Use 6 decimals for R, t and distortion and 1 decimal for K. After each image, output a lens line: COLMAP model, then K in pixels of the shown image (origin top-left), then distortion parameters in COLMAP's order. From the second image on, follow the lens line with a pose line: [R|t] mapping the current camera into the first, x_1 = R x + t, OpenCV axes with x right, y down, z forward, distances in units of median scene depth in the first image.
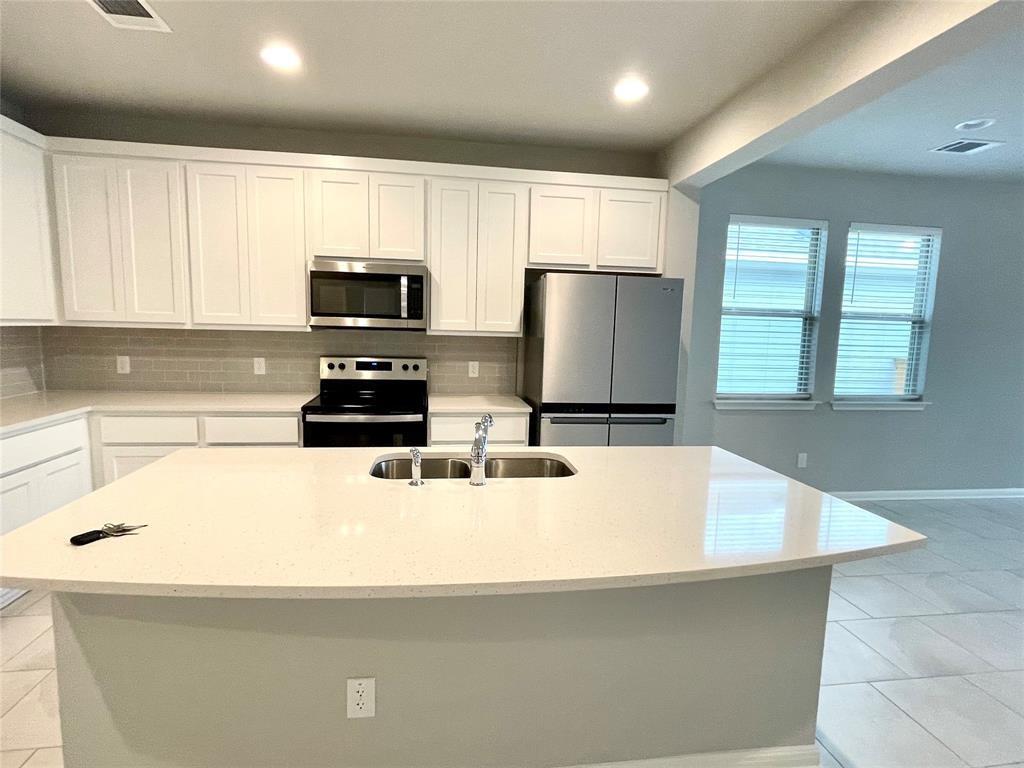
lens RADIAL K [[531.7, 0, 513.4], [0, 531.7, 389.8], [0, 0, 1]] dist [-0.000758, 0.000631]
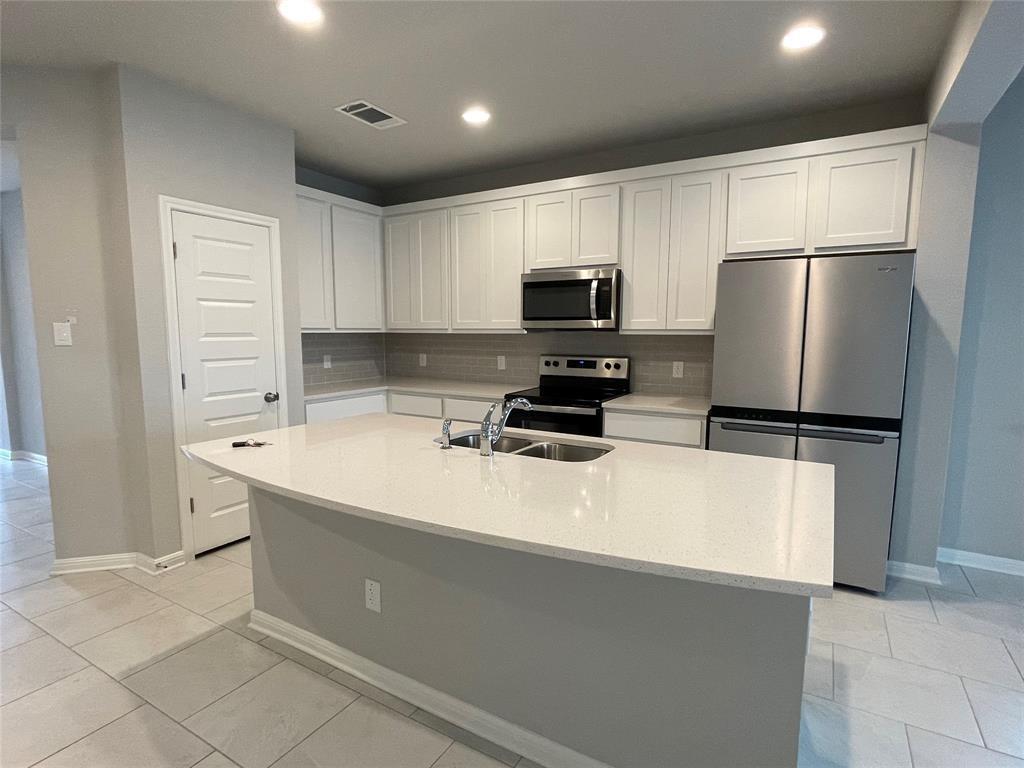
lens RADIAL K [[531.7, 0, 515.1], [0, 531.7, 393.0], [0, 0, 1]] dist [-0.000758, 0.000631]
pose [[0.778441, 0.051353, -0.625614, 0.326140], [-0.053669, 0.998443, 0.015177, 0.006321], [0.625419, 0.021761, 0.779985, 0.057694]]
